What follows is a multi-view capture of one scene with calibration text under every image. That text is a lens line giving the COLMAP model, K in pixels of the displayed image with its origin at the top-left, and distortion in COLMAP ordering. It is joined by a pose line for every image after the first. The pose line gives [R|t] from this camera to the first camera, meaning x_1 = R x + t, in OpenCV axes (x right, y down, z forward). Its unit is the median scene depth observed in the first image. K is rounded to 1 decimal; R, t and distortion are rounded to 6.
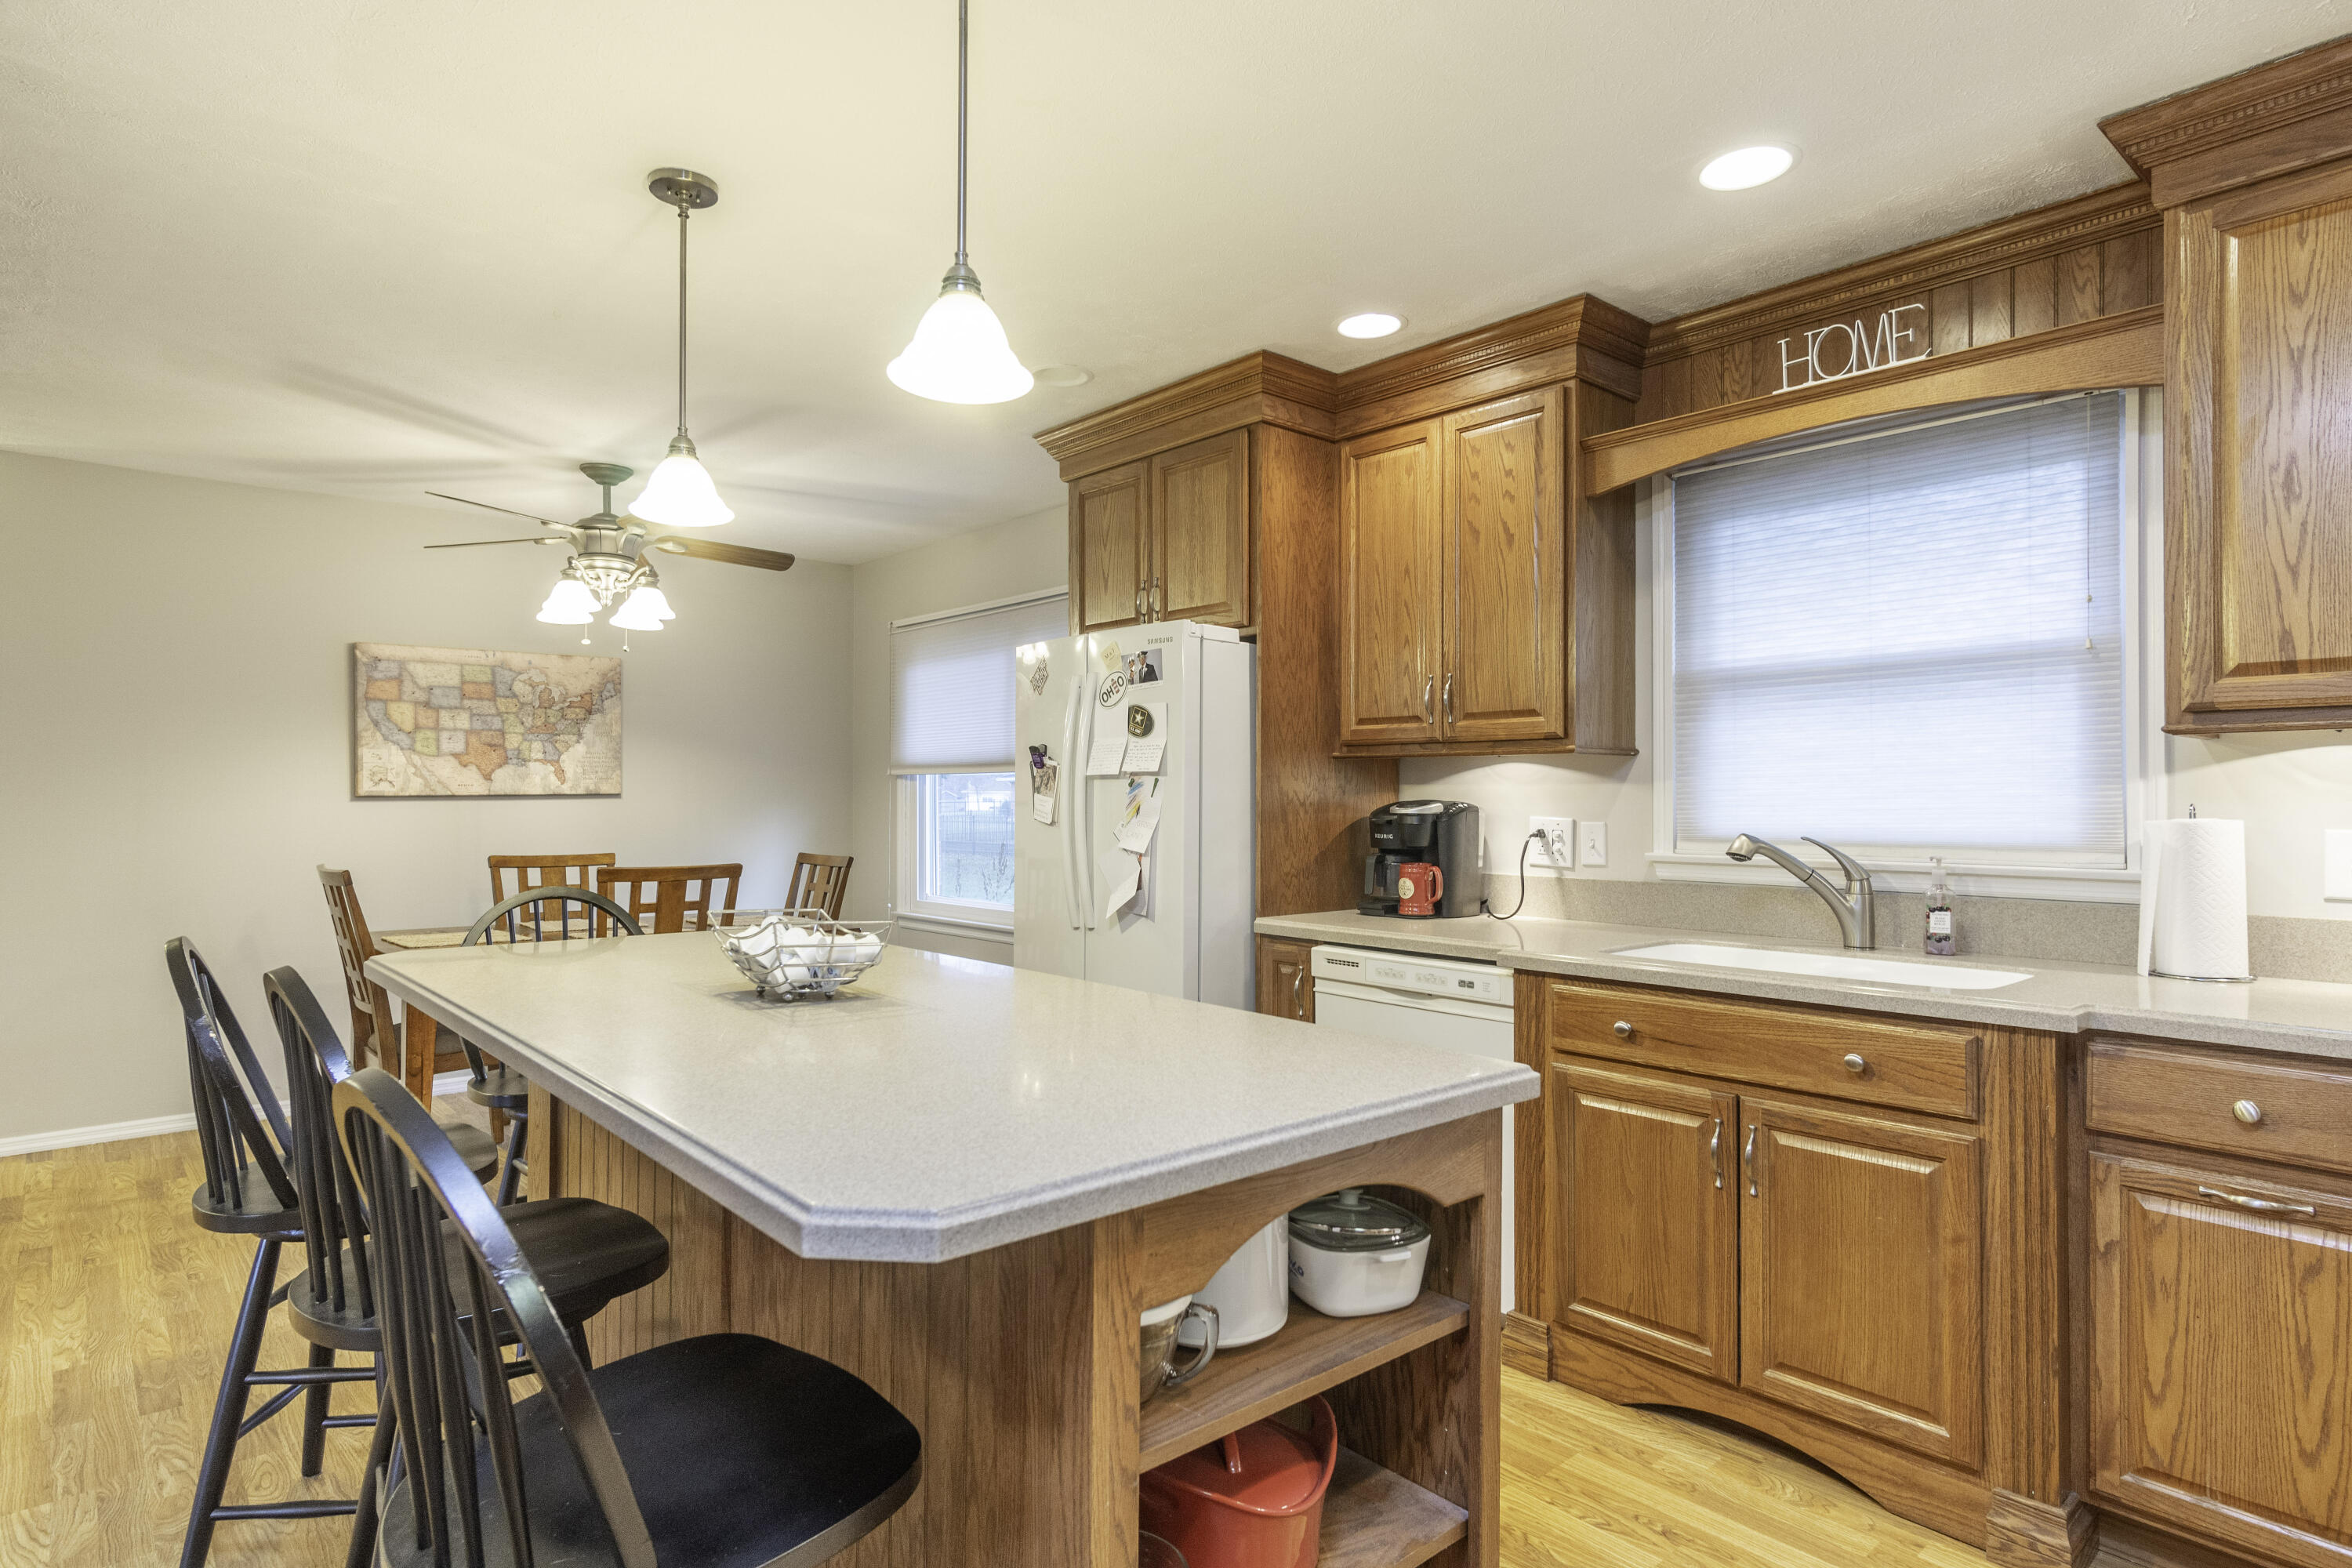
lens RADIAL K [[1249.8, 0, 1176.0], [0, 1249.8, 784.0], [0, 0, 1]] dist [0.002192, 0.001566]
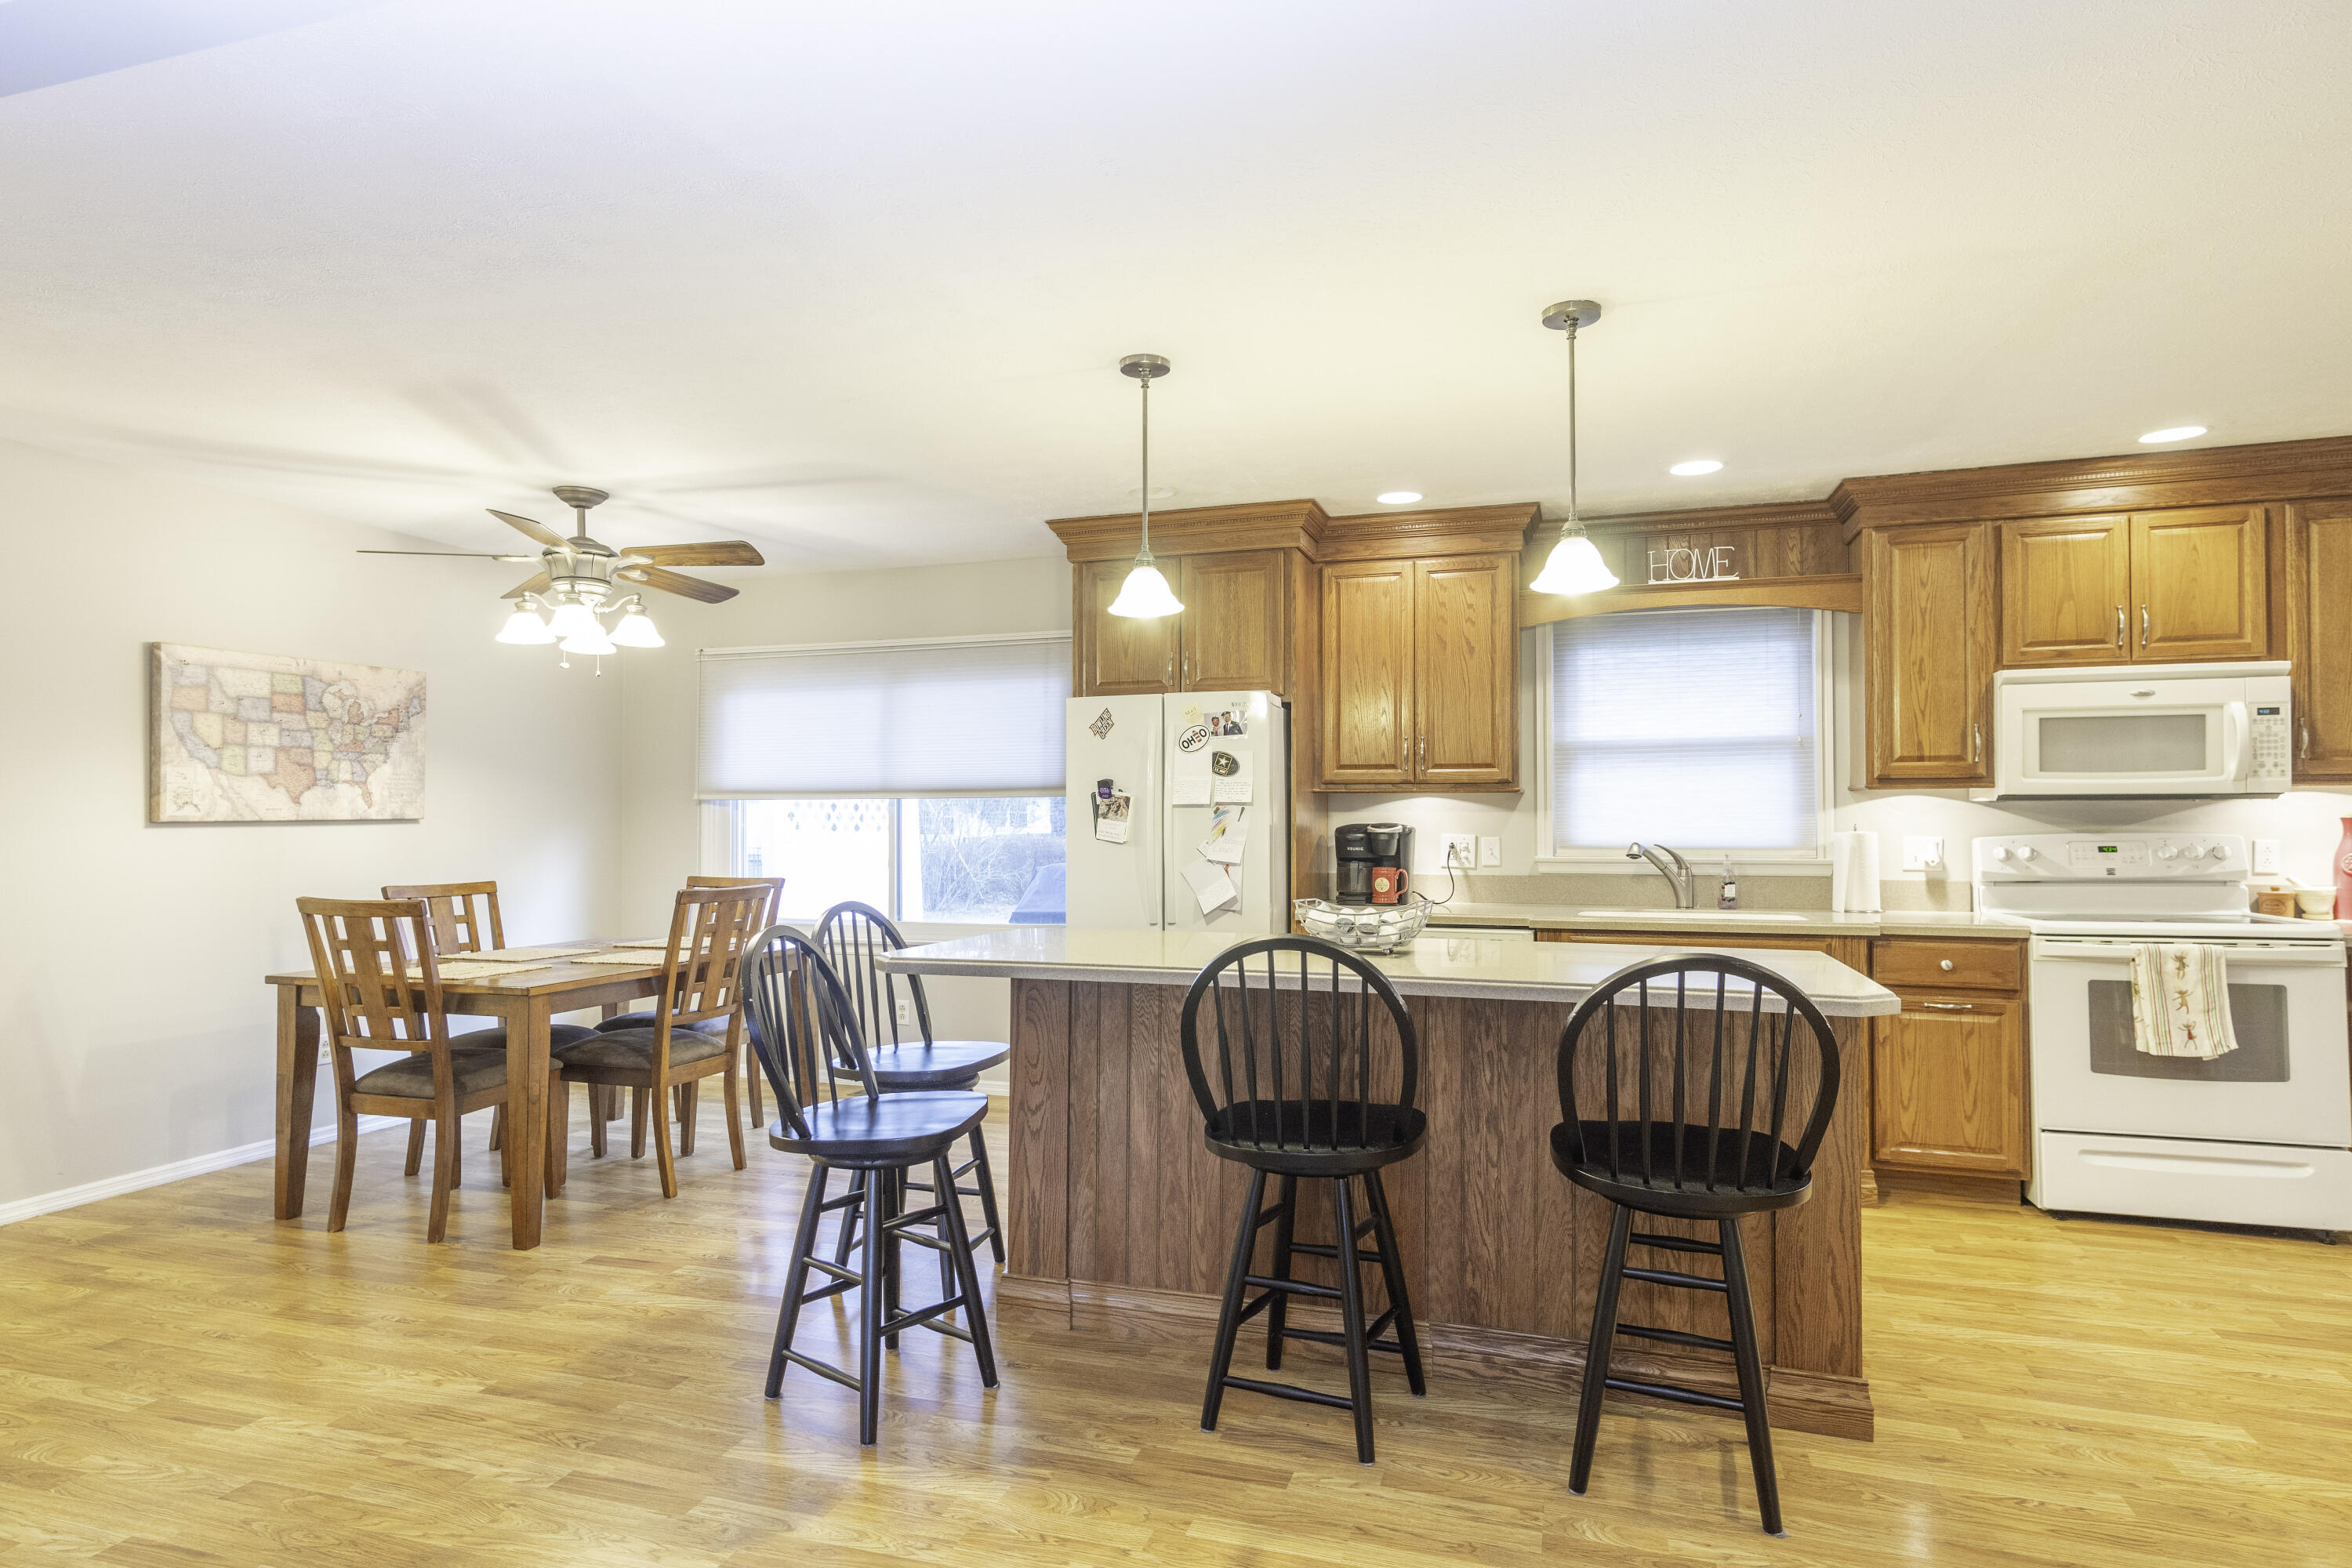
lens RADIAL K [[1228.1, 0, 1184.5], [0, 1228.1, 795.4], [0, 0, 1]] dist [0.002381, 0.000470]
pose [[0.873322, 0.008193, 0.487075, -0.668361], [-0.003568, 0.999939, -0.010423, -0.003254], [-0.487131, 0.007364, 0.873298, -0.110735]]
